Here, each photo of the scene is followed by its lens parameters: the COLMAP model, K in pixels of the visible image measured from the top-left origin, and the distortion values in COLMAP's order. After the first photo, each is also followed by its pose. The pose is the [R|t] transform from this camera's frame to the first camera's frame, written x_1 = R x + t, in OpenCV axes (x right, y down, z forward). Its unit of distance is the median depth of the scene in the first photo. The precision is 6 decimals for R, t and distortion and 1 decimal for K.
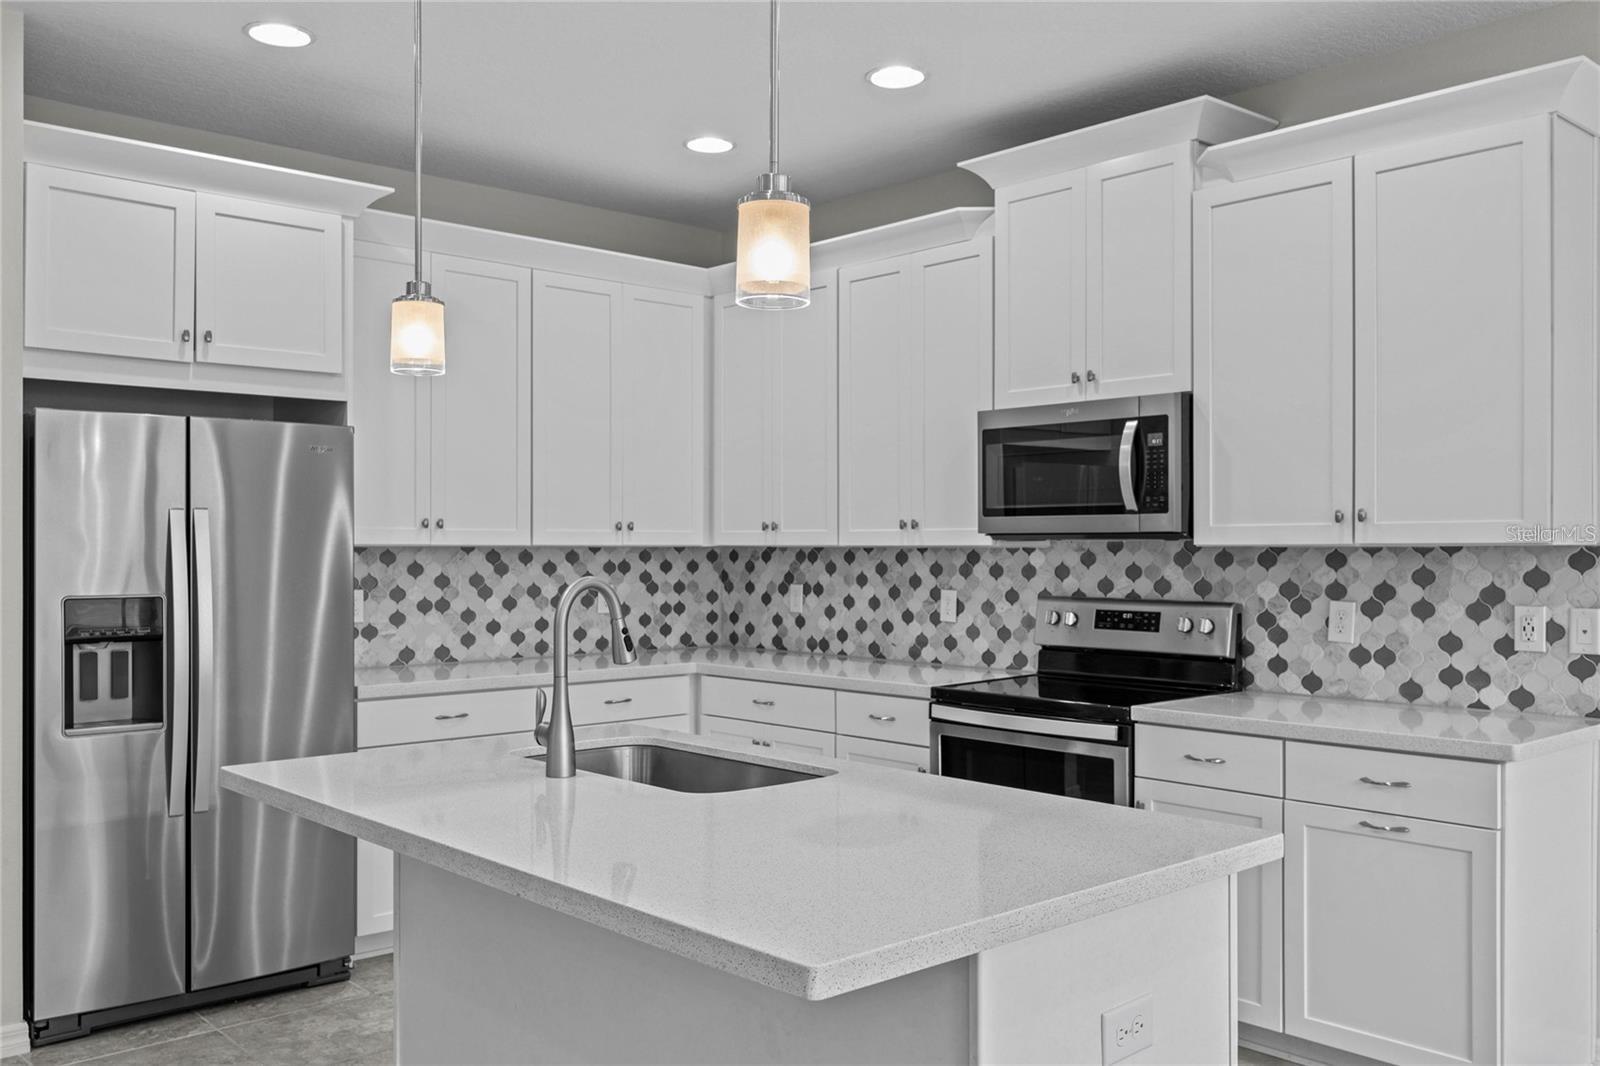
lens RADIAL K [[1350.1, 0, 797.6], [0, 1350.1, 548.0], [0, 0, 1]] dist [-0.014726, 0.004263]
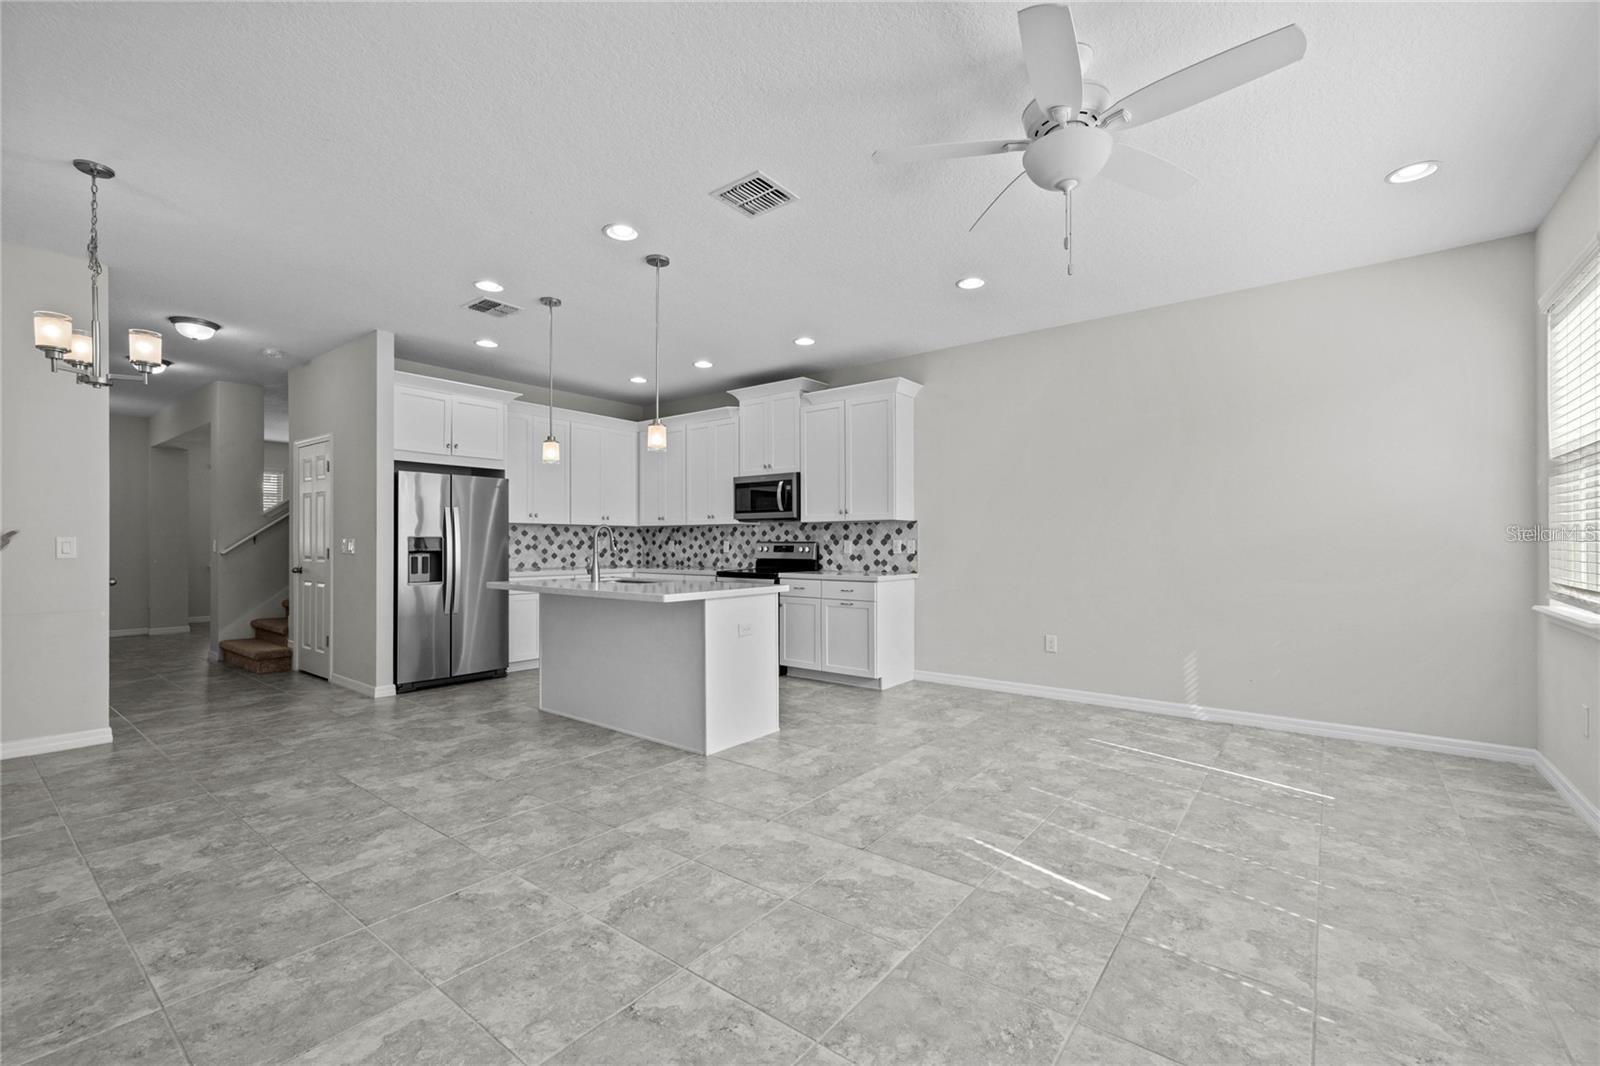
lens RADIAL K [[679.4, 0, 796.9], [0, 679.4, 542.2], [0, 0, 1]] dist [0.009199, -0.000316]
pose [[0.985680, 0.000850, 0.168626, 0.018733], [-0.000385, 0.999996, -0.002789, 0.038054], [-0.168628, 0.002684, 0.985676, -0.415368]]
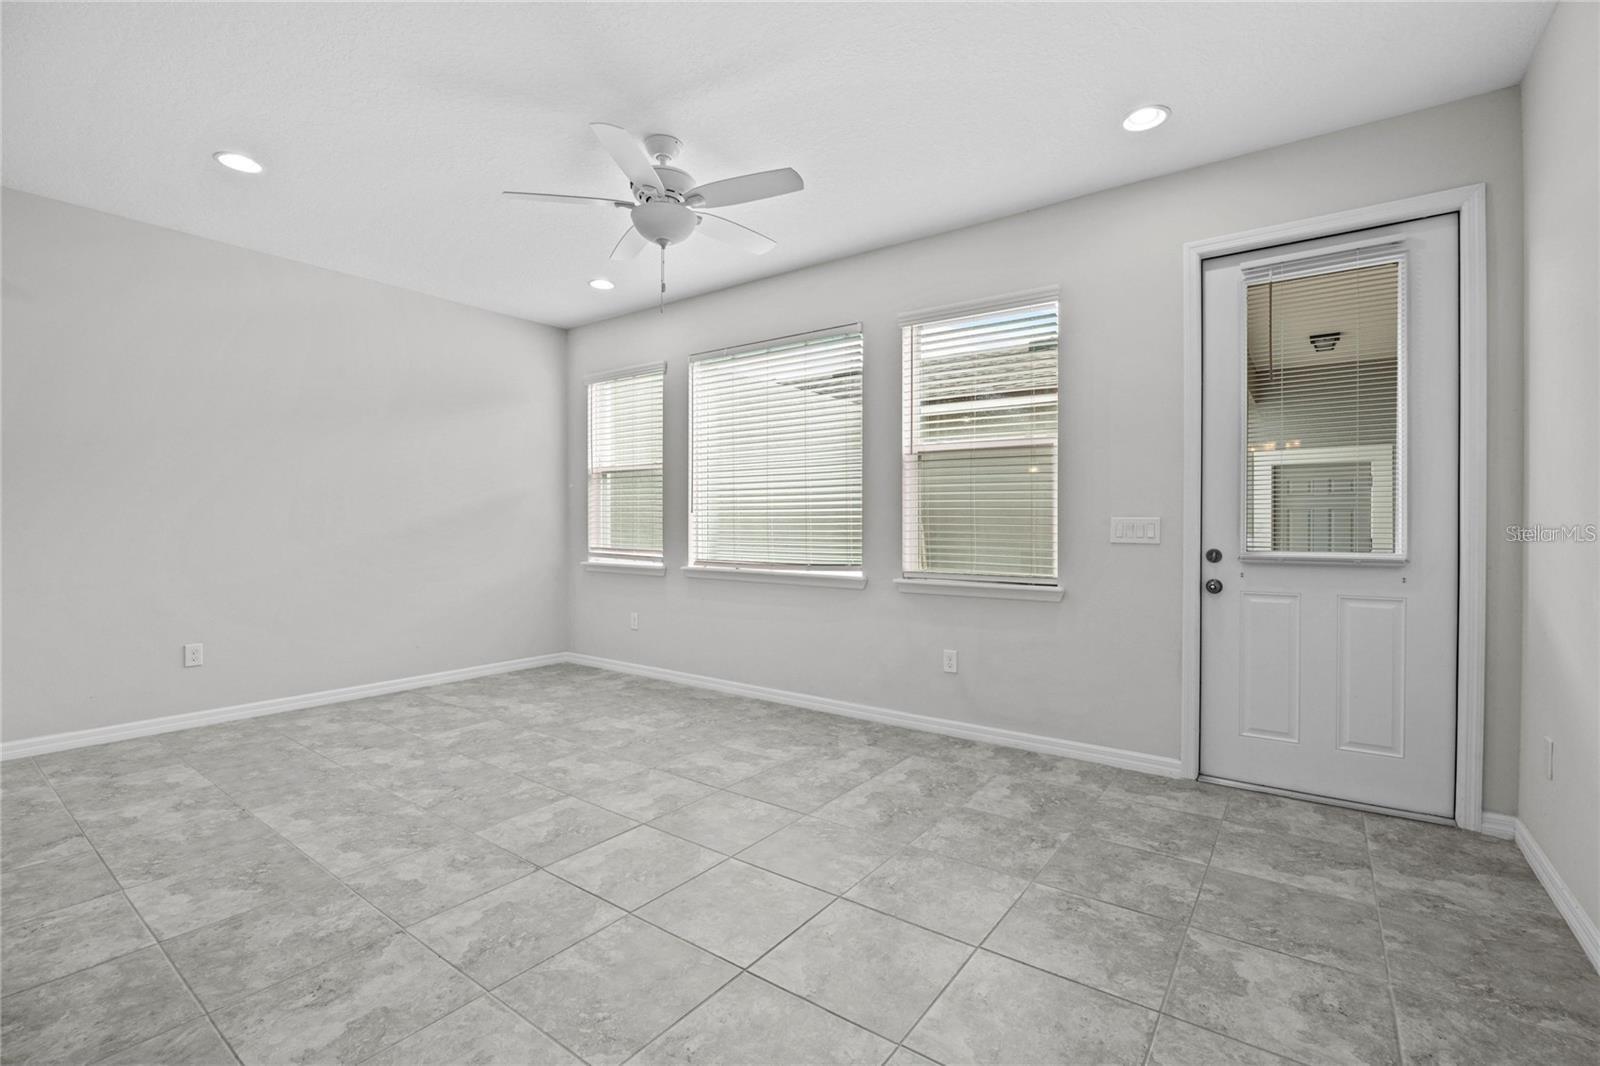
lens RADIAL K [[717.0, 0, 802.4], [0, 717.0, 514.5], [0, 0, 1]] dist [-0.013816, -0.000838]
pose [[-0.202388, 0.013505, 0.979212, -0.352492], [-0.002494, 0.999895, -0.014305, 0.038645], [-0.979302, -0.005337, -0.202333, 0.012426]]
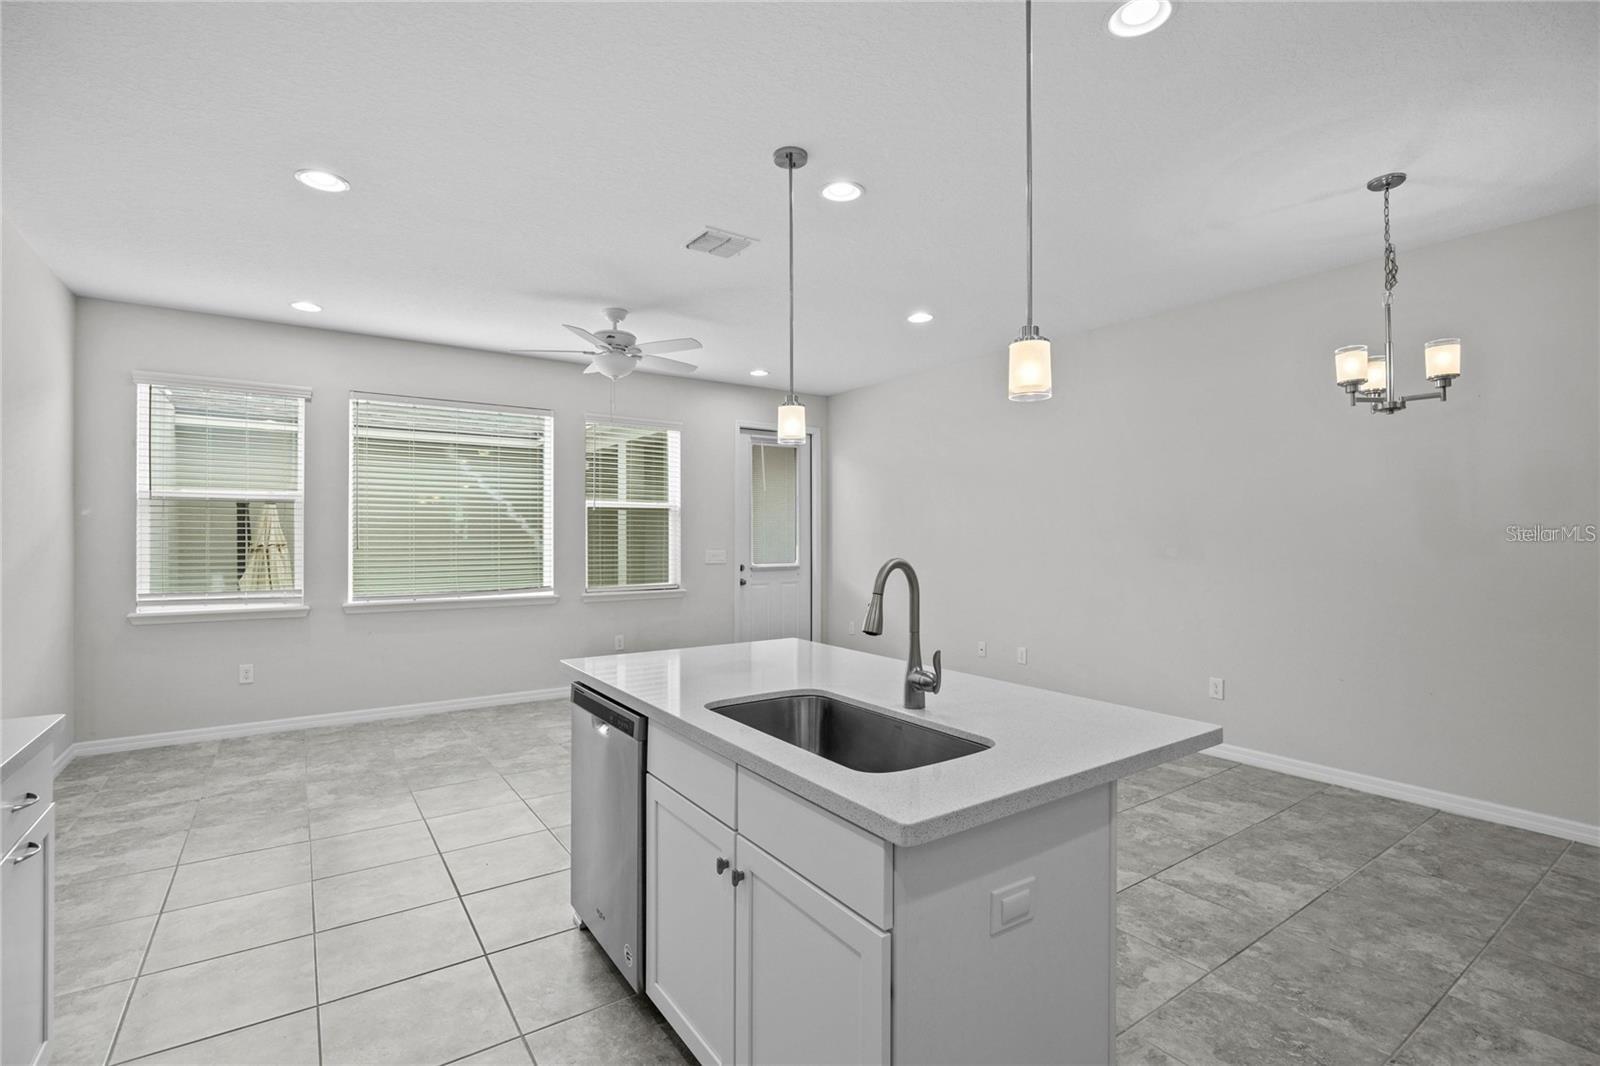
lens RADIAL K [[717.0, 0, 812.4], [0, 717.0, 532.8], [0, 0, 1]] dist [-0.013816, -0.000838]
pose [[-0.993623, -0.001195, 0.112743, -0.081956], [-0.001472, 0.999996, -0.002373, 0.000480], [-0.112739, -0.002523, -0.993621, 0.888575]]
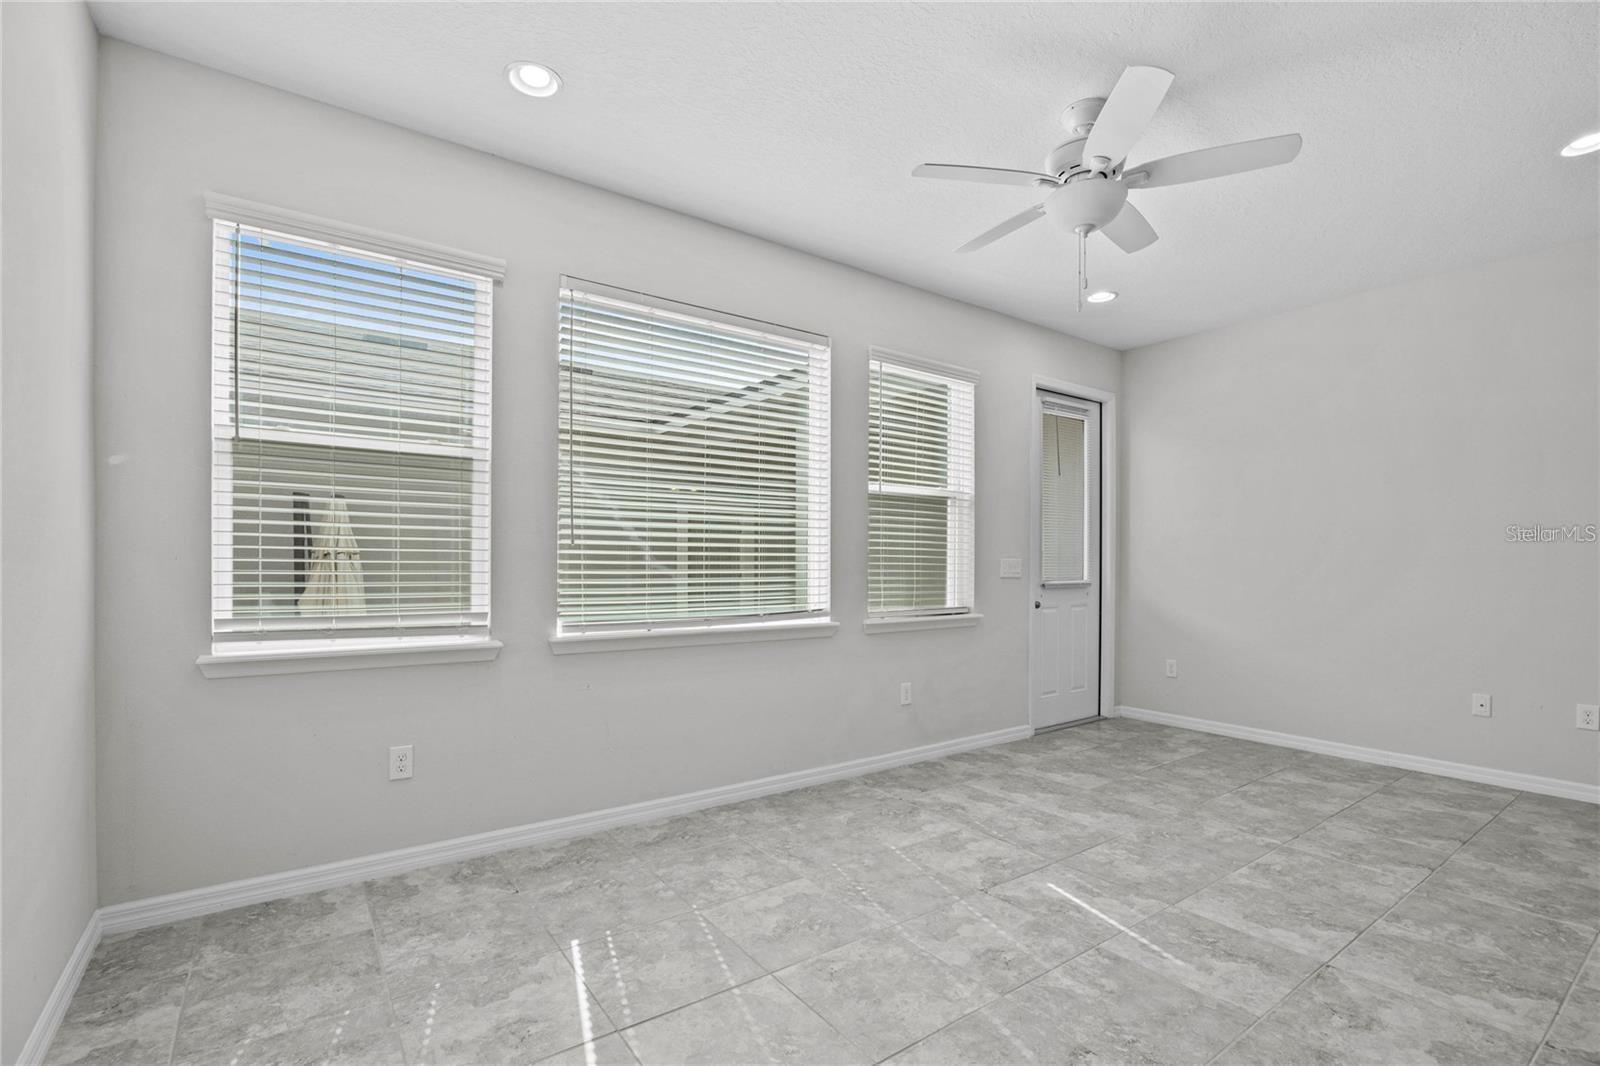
lens RADIAL K [[717.0, 0, 804.7], [0, 717.0, 567.2], [0, 0, 1]] dist [-0.013816, -0.000838]
pose [[-0.994073, -0.003783, 0.108650, 0.414613], [-0.003248, 0.999982, 0.005093, 0.037751], [-0.108667, 0.004710, -0.994067, 0.528973]]
